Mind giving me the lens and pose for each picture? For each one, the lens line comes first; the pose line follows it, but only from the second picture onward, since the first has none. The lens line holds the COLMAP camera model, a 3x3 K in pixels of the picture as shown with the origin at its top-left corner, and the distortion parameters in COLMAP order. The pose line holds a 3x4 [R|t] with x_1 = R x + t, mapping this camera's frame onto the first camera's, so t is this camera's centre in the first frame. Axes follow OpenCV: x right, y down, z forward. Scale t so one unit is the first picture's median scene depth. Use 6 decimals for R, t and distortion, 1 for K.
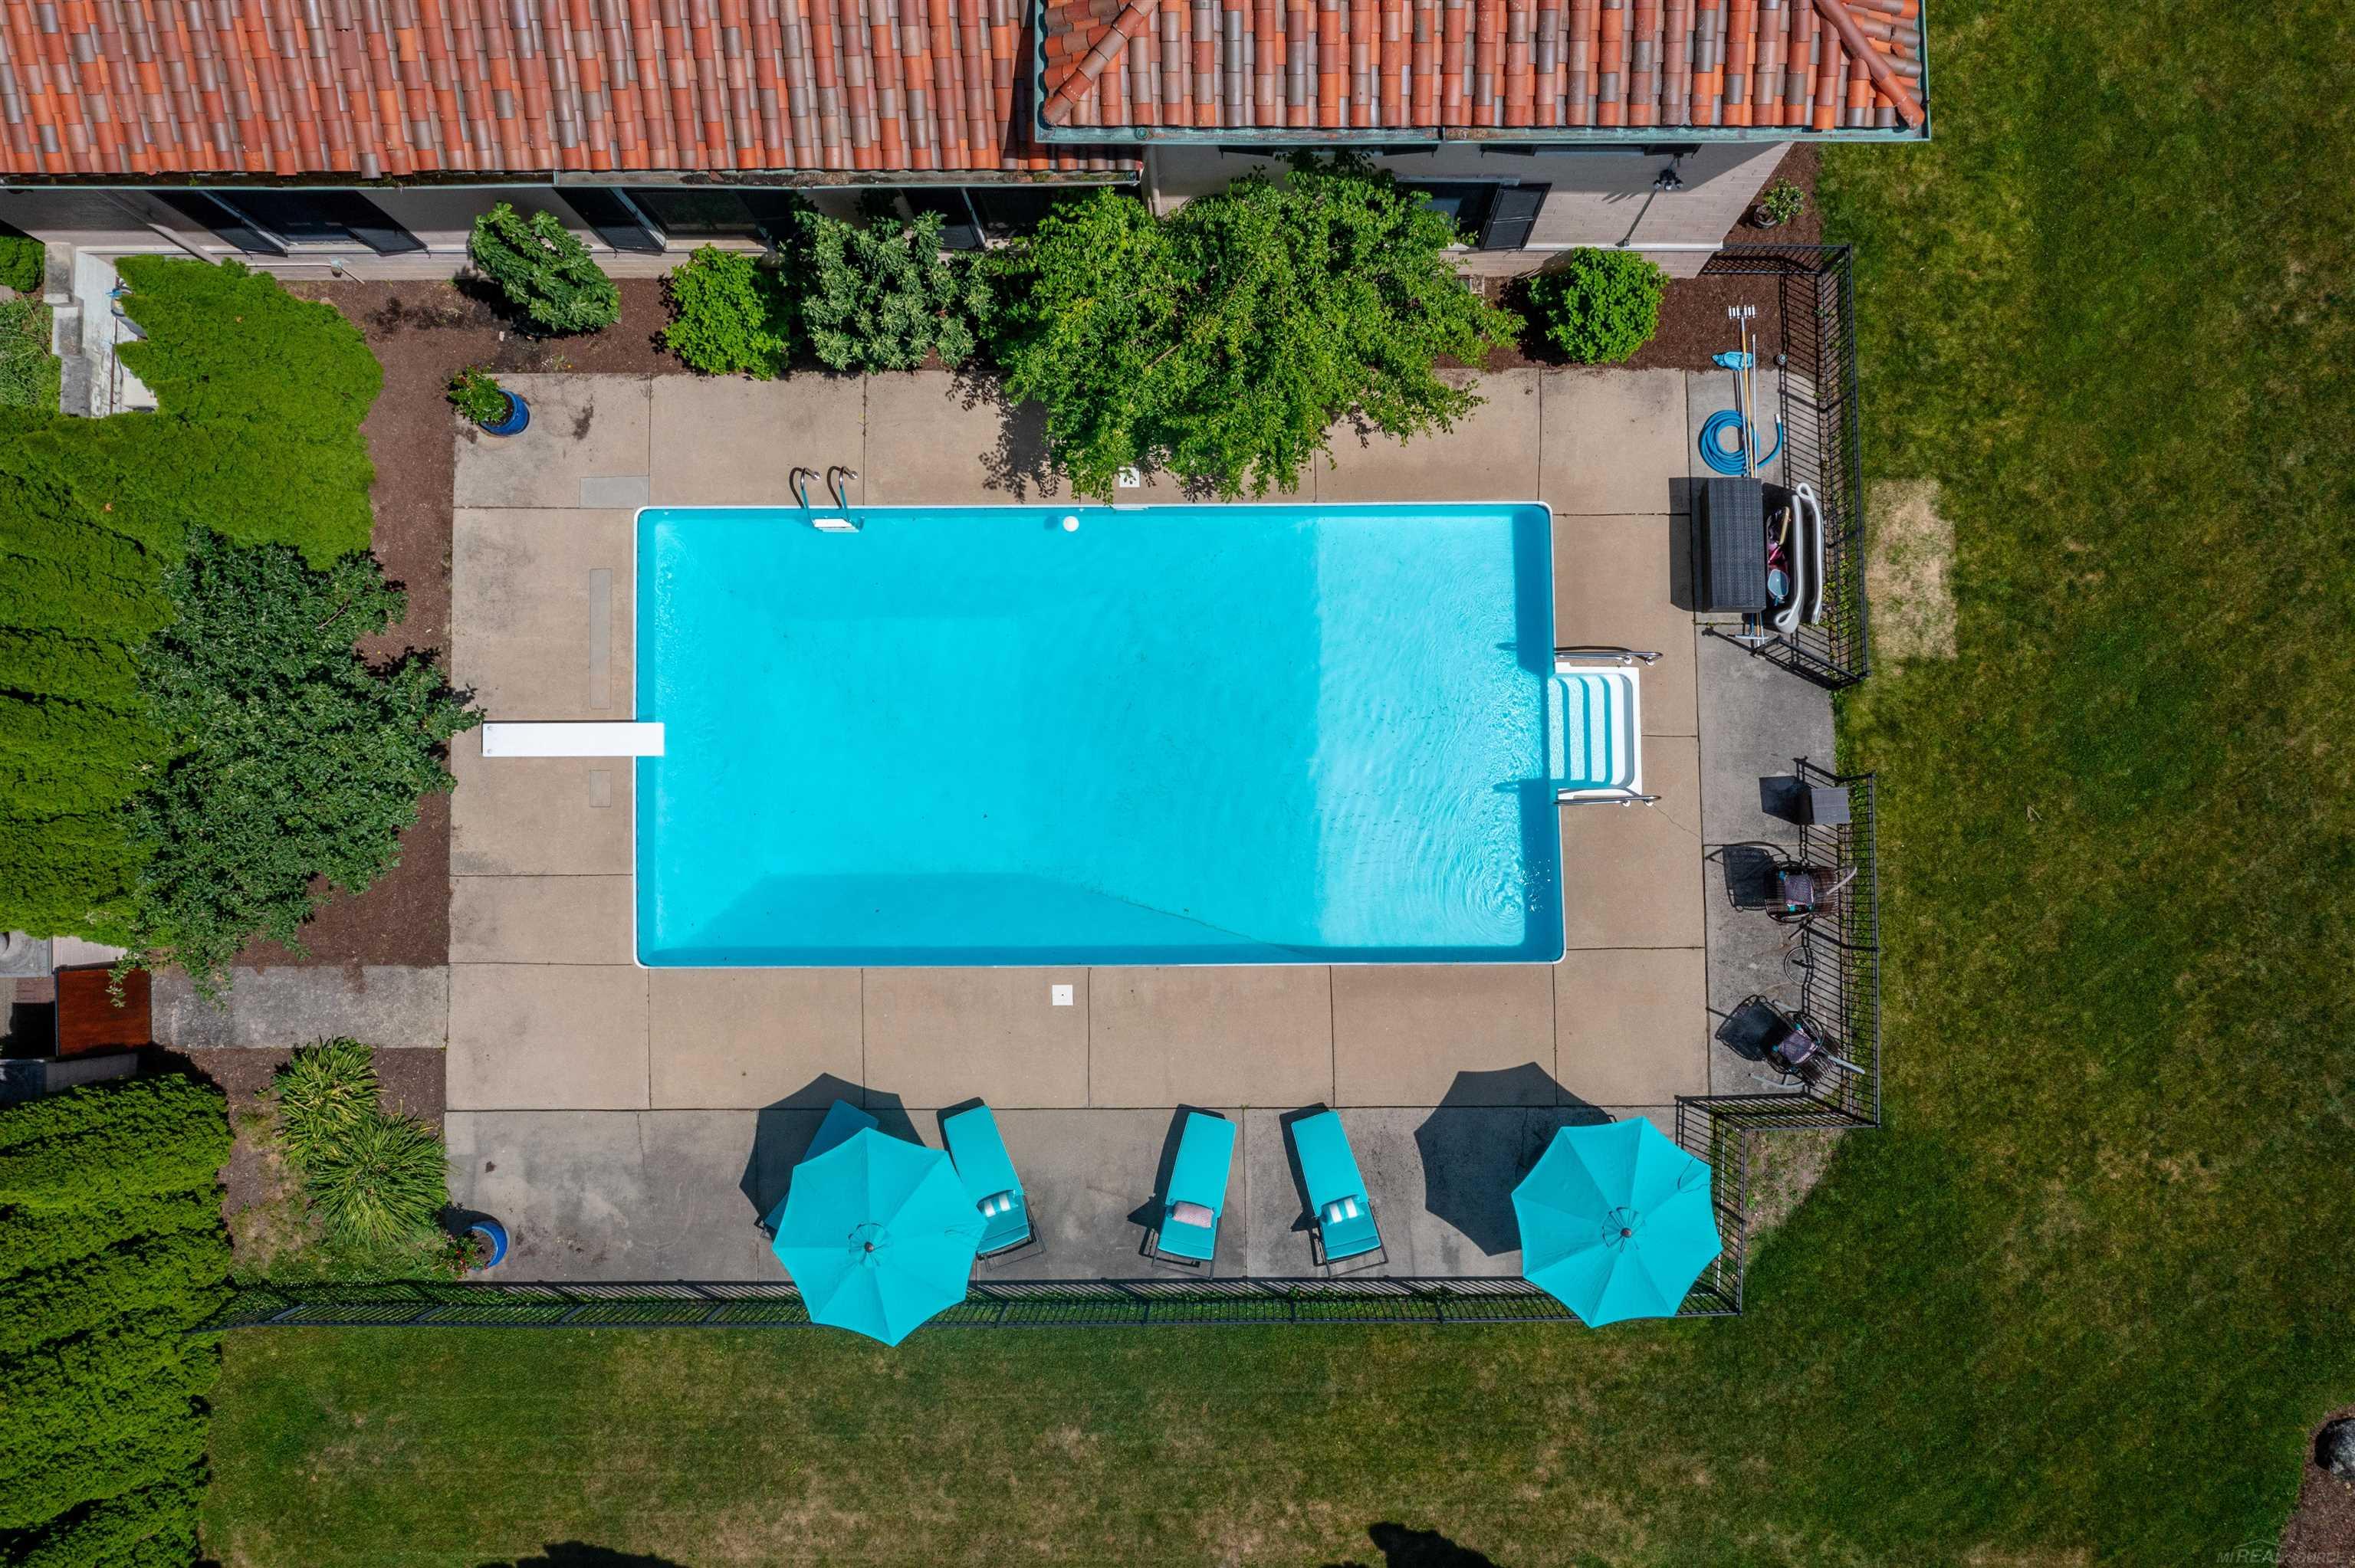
lens RADIAL K [[1889.1, 0, 1243.1], [0, 1889.1, 771.9], [0, 0, 1]] dist [-0.020390, -0.003818]
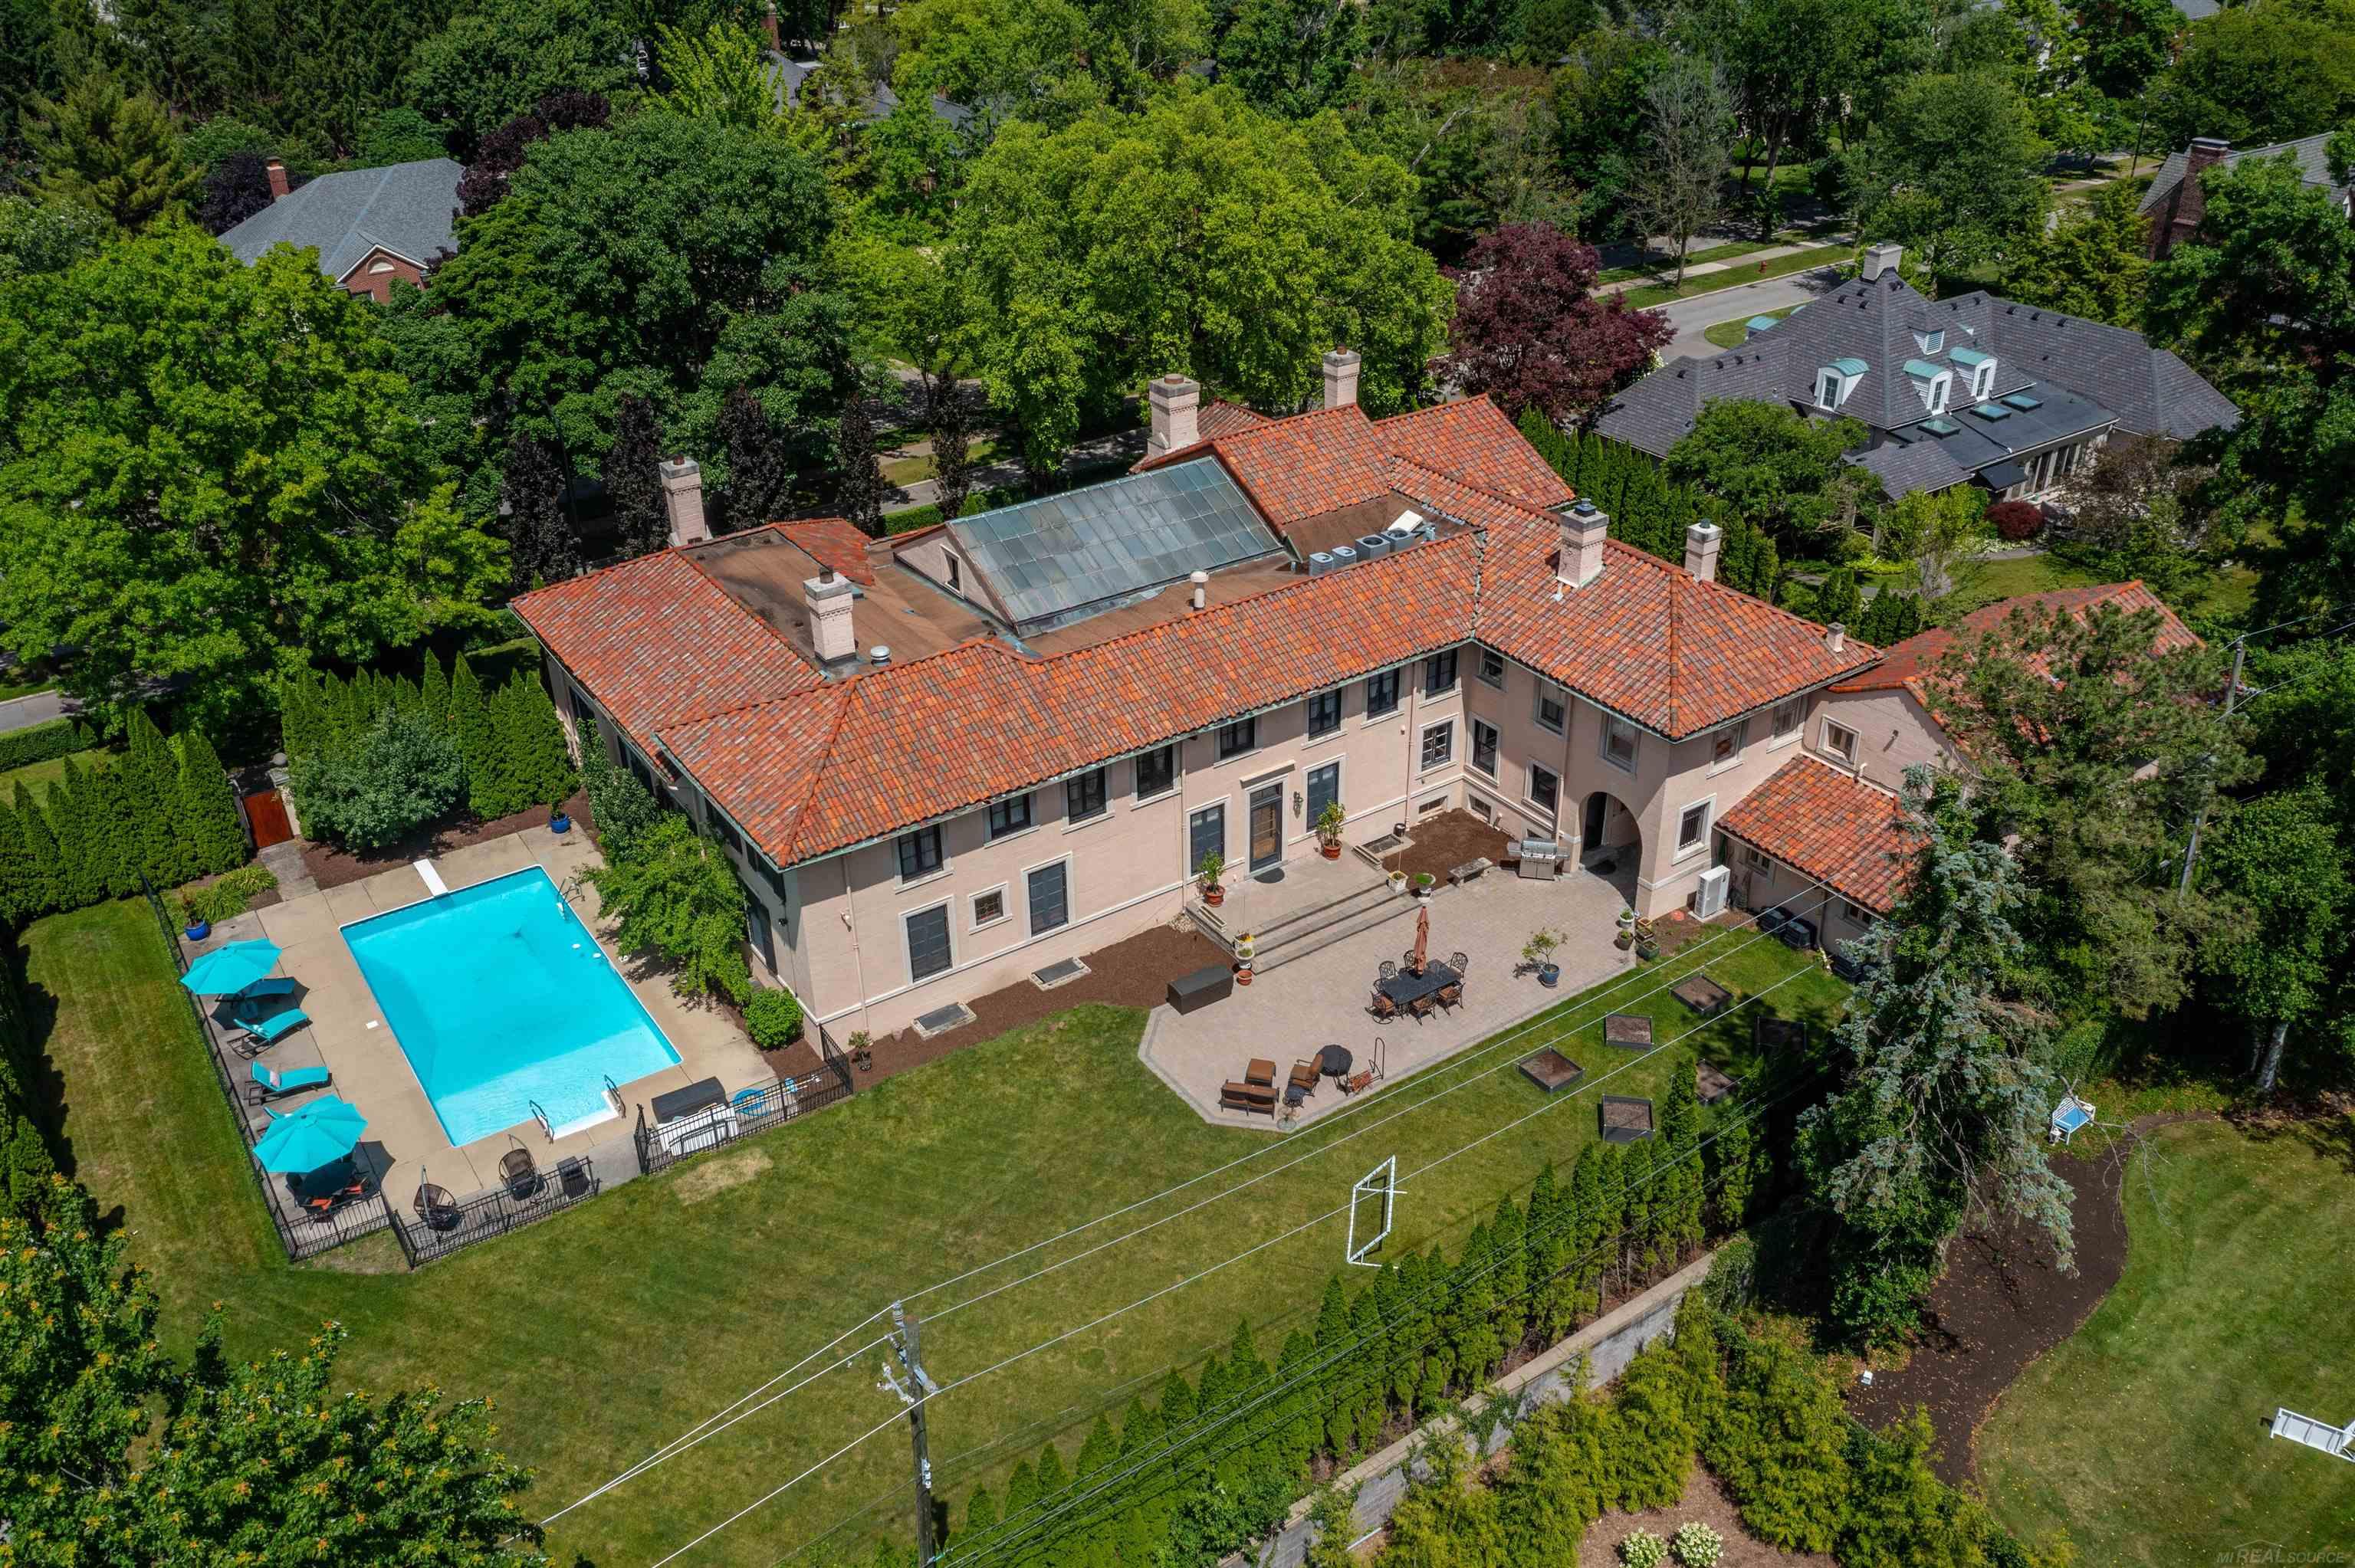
lens RADIAL K [[1899.7, 0, 1177.5], [0, 1899.7, 784.0], [0, 0, 1]] dist [-0.012365, -0.003341]
pose [[0.554120, 0.398667, -0.730764, 1.819581], [-0.829640, 0.336385, -0.445581, 0.222374], [0.068179, 0.853176, 0.517148, -0.252530]]
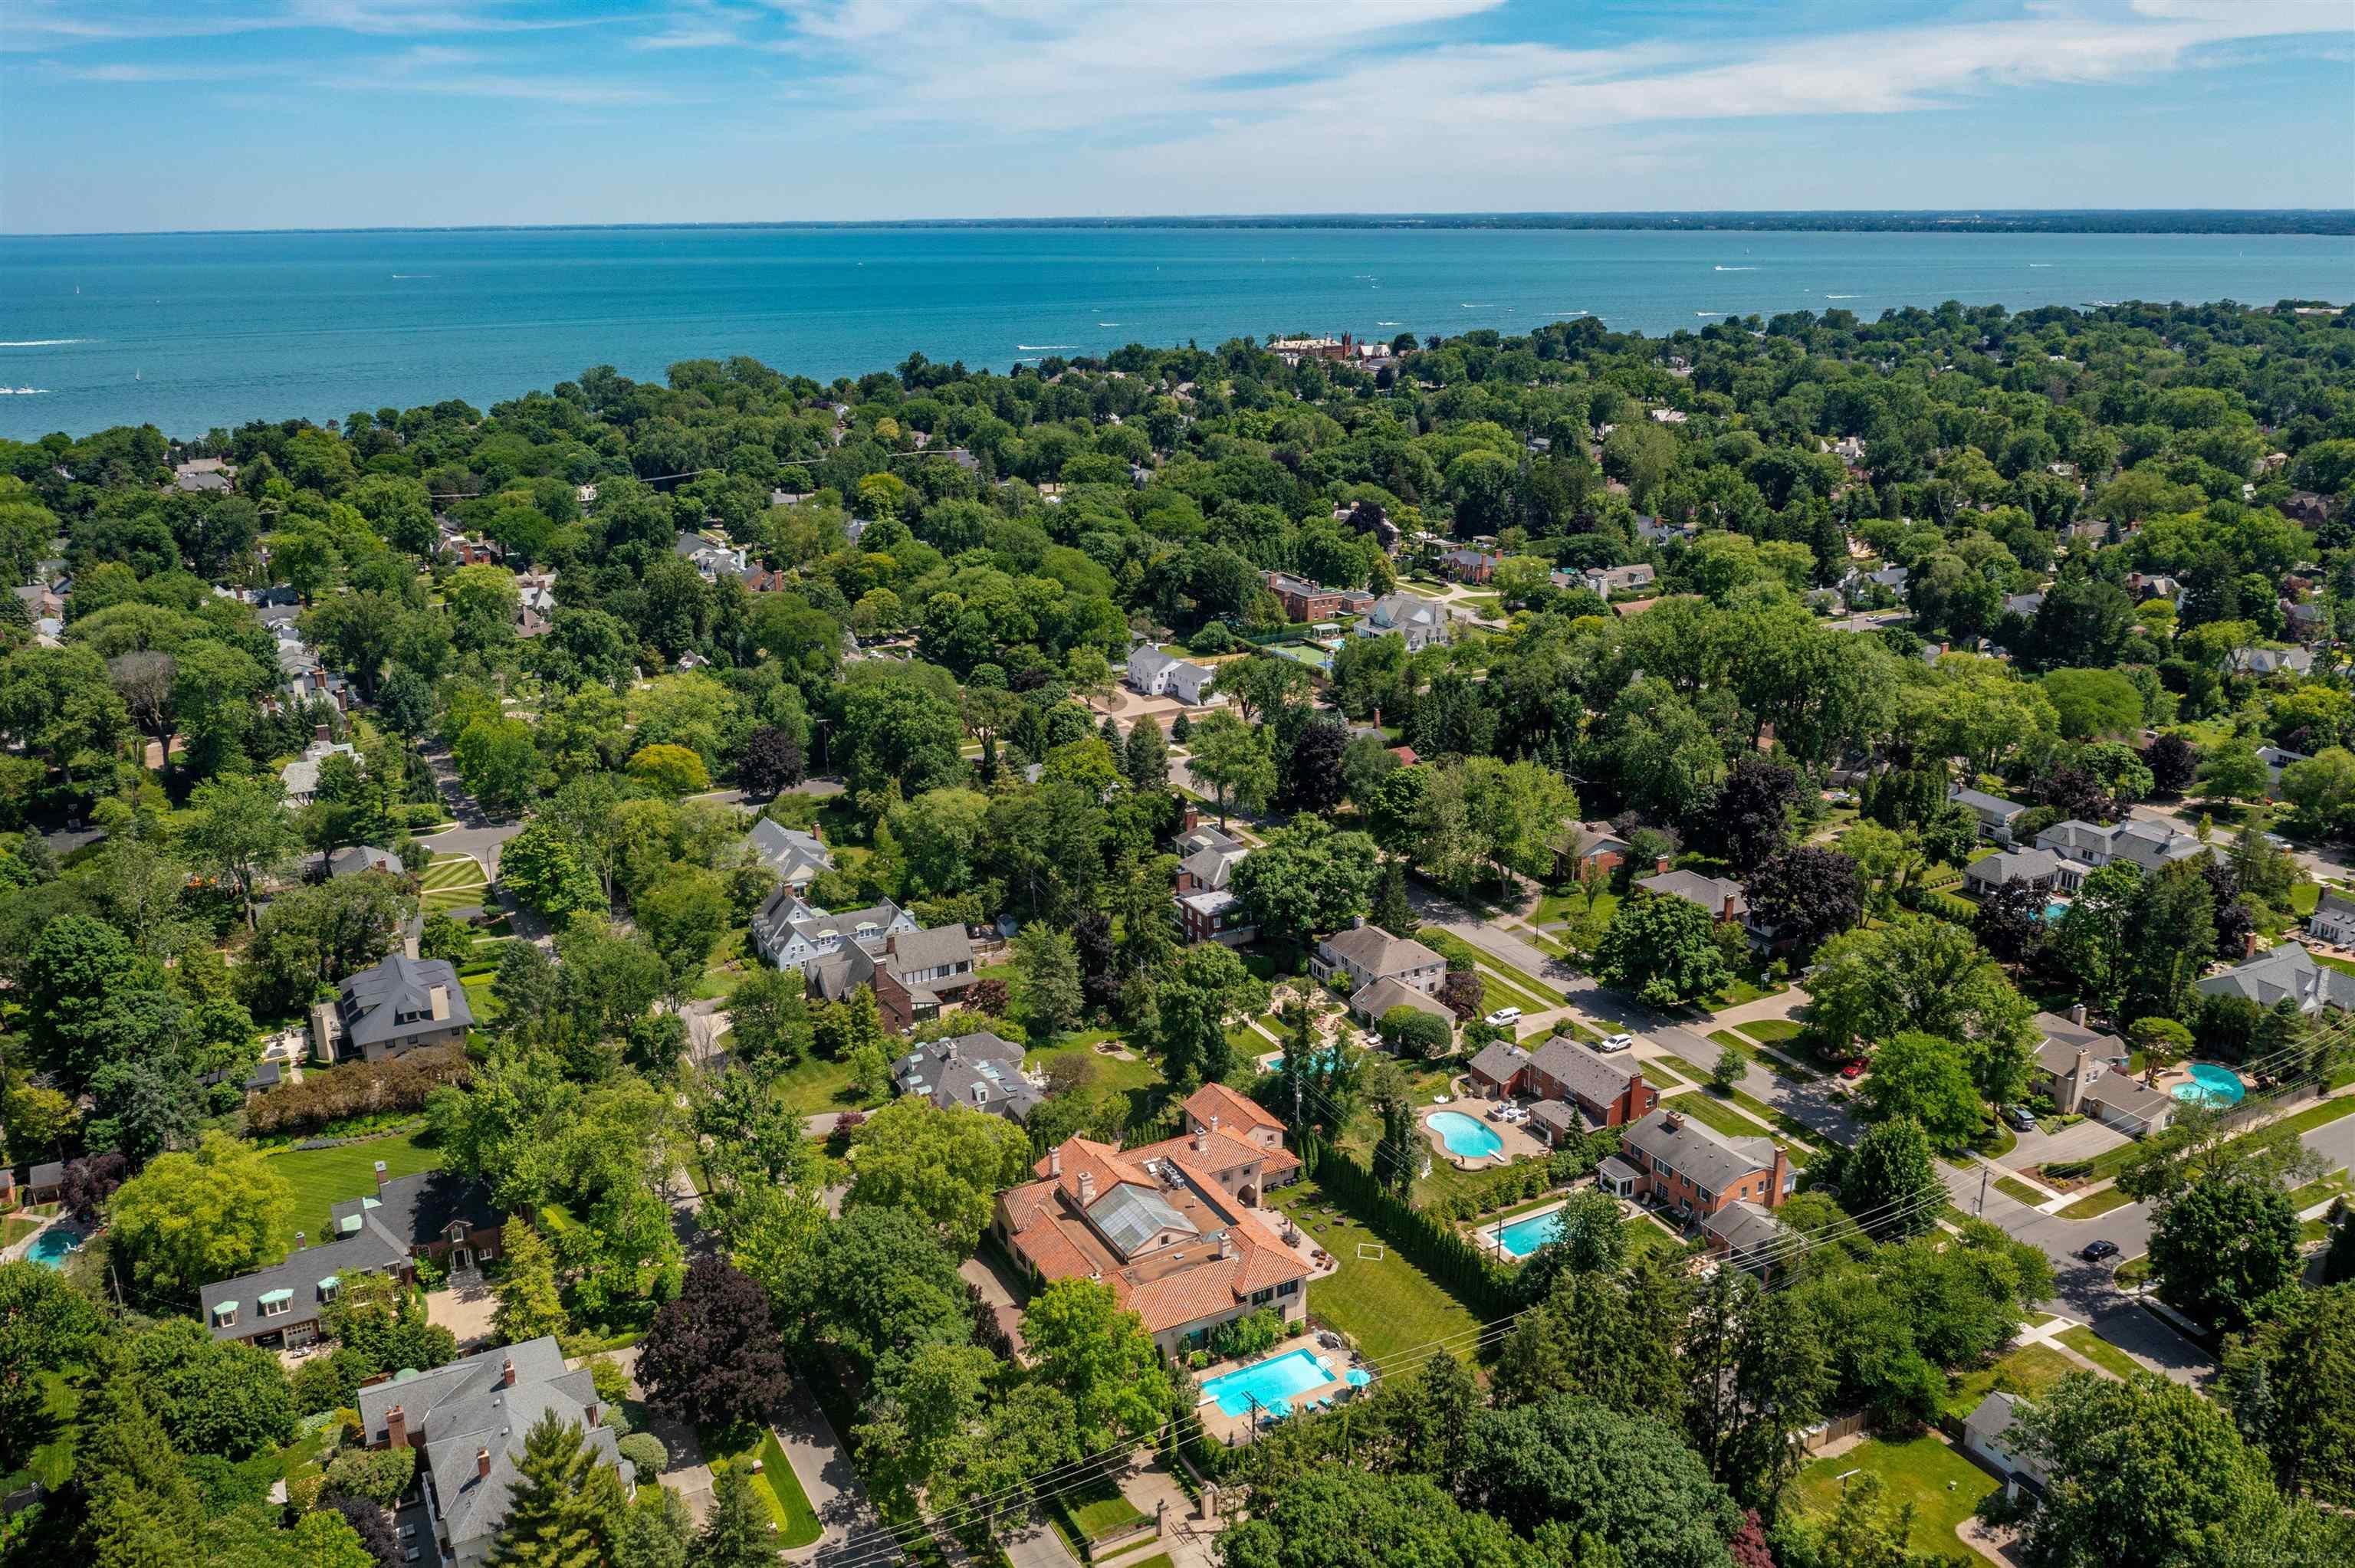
lens RADIAL K [[1889.1, 0, 1243.1], [0, 1889.1, 771.9], [0, 0, 1]] dist [-0.020390, -0.003818]
pose [[0.868680, -0.142036, 0.474574, -3.335552], [0.493808, 0.324380, -0.806803, 5.119848], [-0.039347, 0.935202, 0.351921, -3.830558]]
